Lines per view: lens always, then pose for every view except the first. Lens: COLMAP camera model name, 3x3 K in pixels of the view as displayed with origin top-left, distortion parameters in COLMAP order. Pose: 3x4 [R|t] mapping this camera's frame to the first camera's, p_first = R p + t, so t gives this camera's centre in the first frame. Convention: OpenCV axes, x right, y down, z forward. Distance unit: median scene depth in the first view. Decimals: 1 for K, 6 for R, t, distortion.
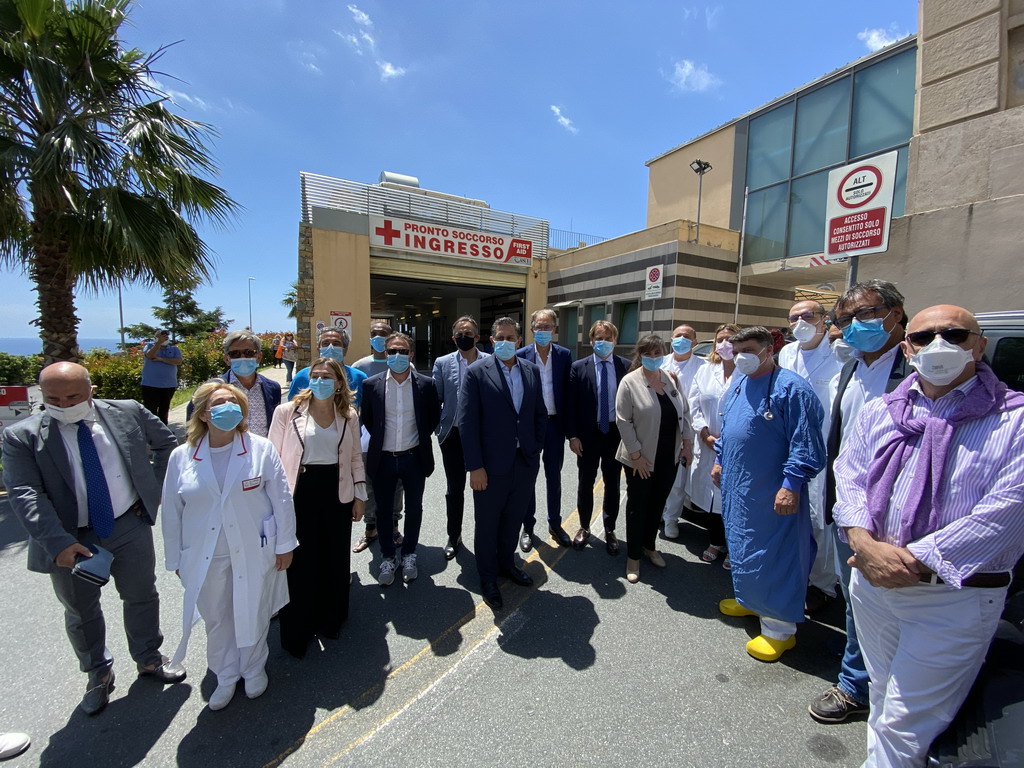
lens RADIAL K [[415.0, 0, 517.9], [0, 415.0, 385.3], [0, 0, 1]] dist [0.033914, -0.026415]
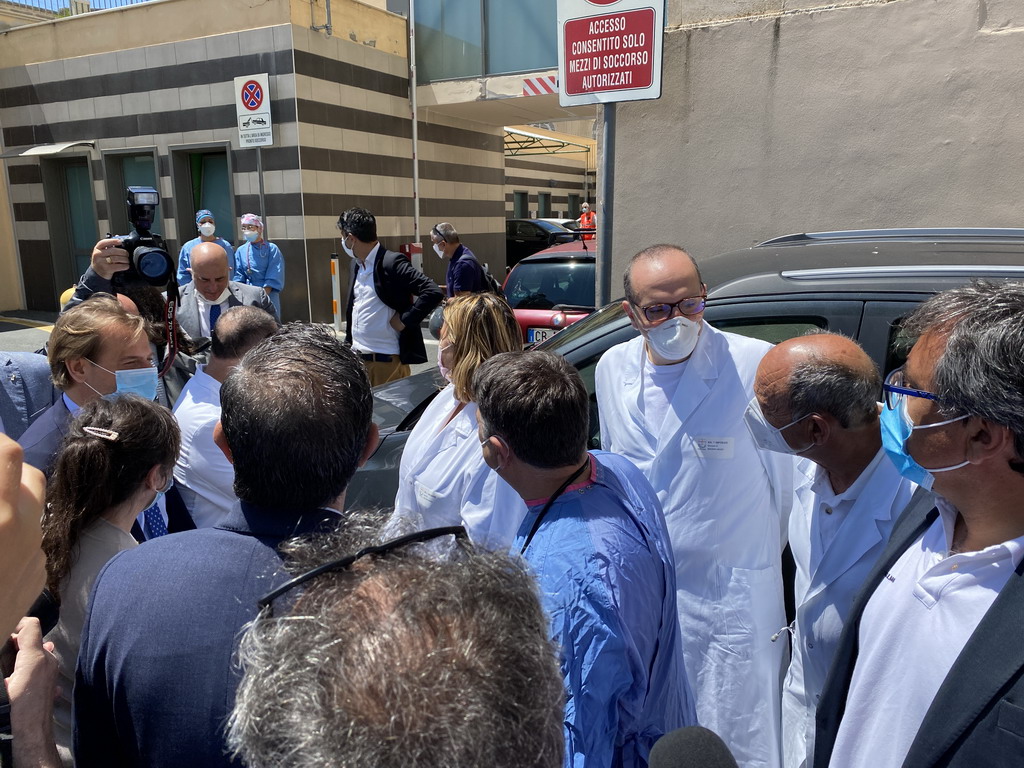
lens RADIAL K [[790.1, 0, 508.2], [0, 790.1, 383.8], [0, 0, 1]] dist [0.012910, -0.007198]
pose [[0.833181, -0.142234, 0.534396, 0.044438], [0.084553, 0.987760, 0.131073, -0.035369], [-0.546499, -0.064022, 0.835009, 0.079431]]
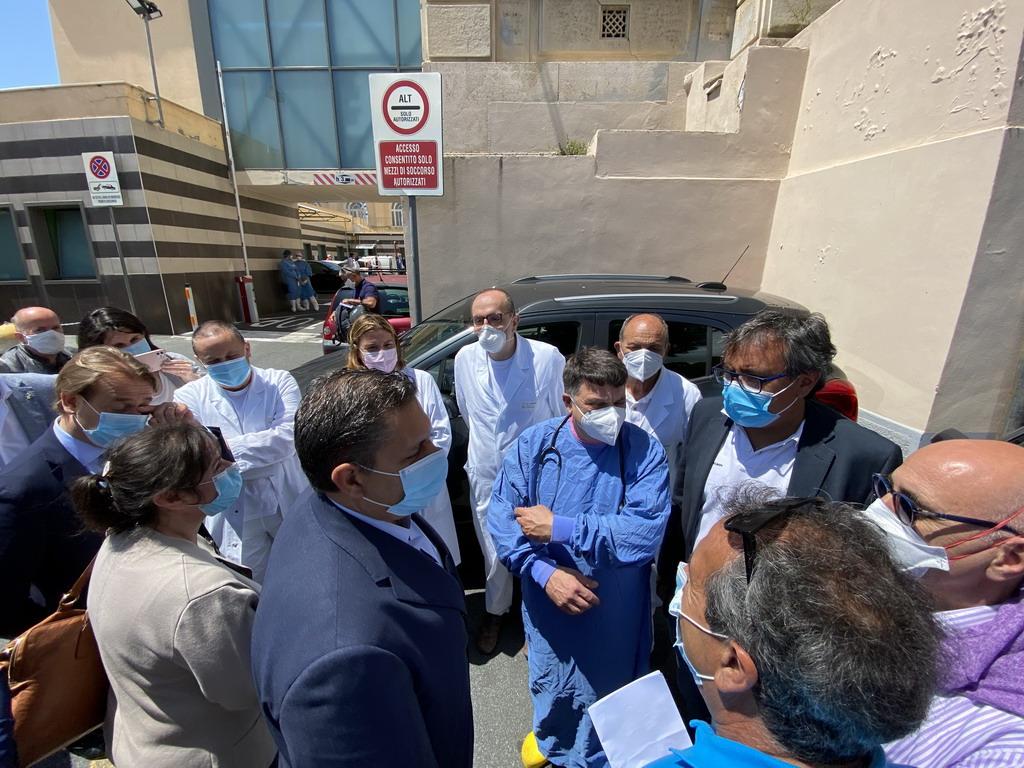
lens RADIAL K [[417.2, 0, 515.3], [0, 417.2, 383.9], [0, 0, 1]] dist [0.014410, -0.017839]
pose [[0.488737, -0.262049, 0.832146, 0.027130], [0.092243, 0.963999, 0.249394, -0.042869], [-0.867541, -0.045128, 0.495314, 0.122833]]
